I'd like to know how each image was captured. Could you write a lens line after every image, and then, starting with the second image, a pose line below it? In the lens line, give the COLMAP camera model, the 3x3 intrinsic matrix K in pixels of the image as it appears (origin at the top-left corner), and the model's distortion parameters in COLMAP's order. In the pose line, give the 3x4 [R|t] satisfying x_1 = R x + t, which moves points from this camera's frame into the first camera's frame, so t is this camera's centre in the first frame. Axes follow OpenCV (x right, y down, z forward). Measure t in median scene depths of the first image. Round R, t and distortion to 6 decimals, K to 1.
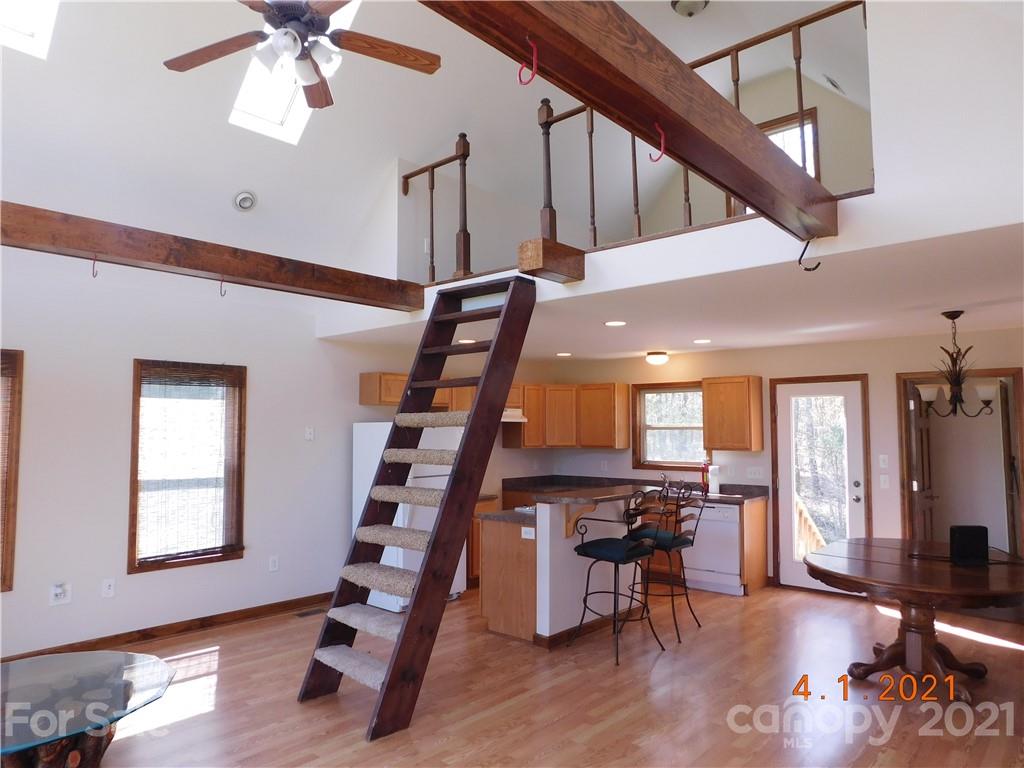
lens RADIAL K [[686.1, 0, 517.2], [0, 686.1, 386.8], [0, 0, 1]] dist [-0.041698, 0.017645]
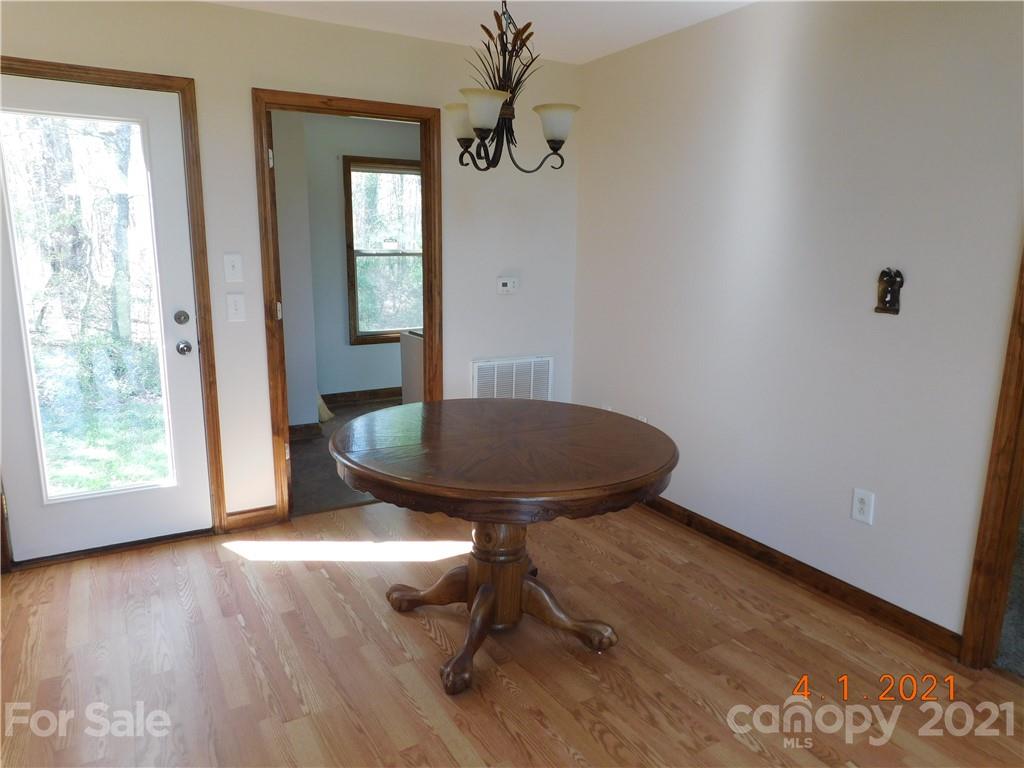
lens RADIAL K [[686.1, 0, 512.9], [0, 686.1, 378.8], [0, 0, 1]] dist [-0.041698, 0.017645]
pose [[0.317311, -0.189984, 0.929096, 0.106572], [-0.066885, 0.972804, 0.221764, 0.057426], [-0.945960, -0.132511, 0.295974, 0.577028]]
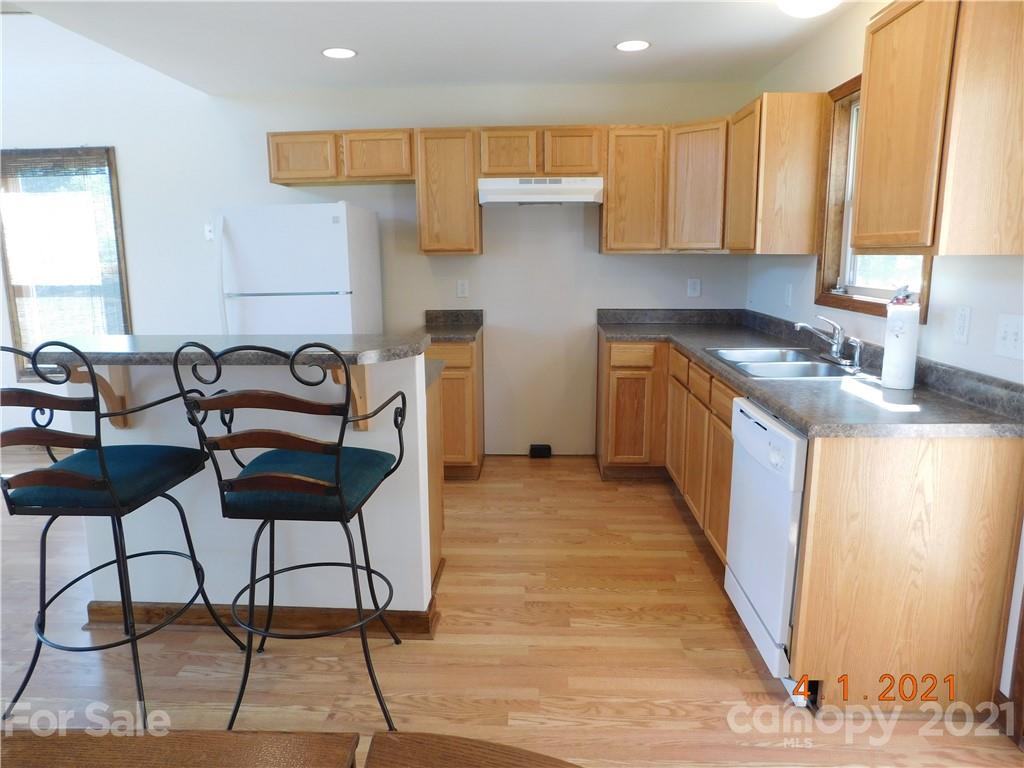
lens RADIAL K [[687.7, 0, 512.5], [0, 687.7, 393.2], [0, 0, 1]] dist [-0.045620, 0.001831]
pose [[0.617706, 0.154797, -0.771023, 0.435069], [0.055901, 0.969312, 0.239392, 0.070615], [0.784419, -0.190975, 0.590097, 0.676101]]
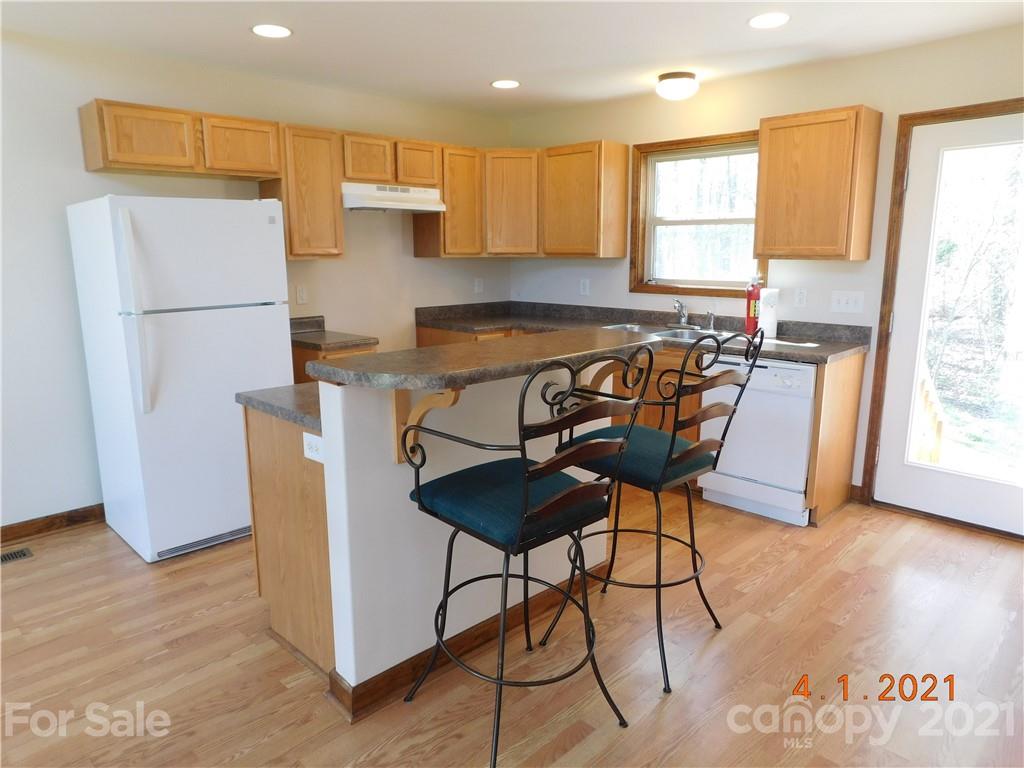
lens RADIAL K [[686.1, 0, 506.4], [0, 686.1, 376.6], [0, 0, 1]] dist [-0.041698, 0.017645]
pose [[0.997398, 0.011850, -0.071111, 0.118640], [0.005783, 0.970068, 0.242765, 0.051372], [0.071859, -0.242544, 0.967475, 0.447212]]
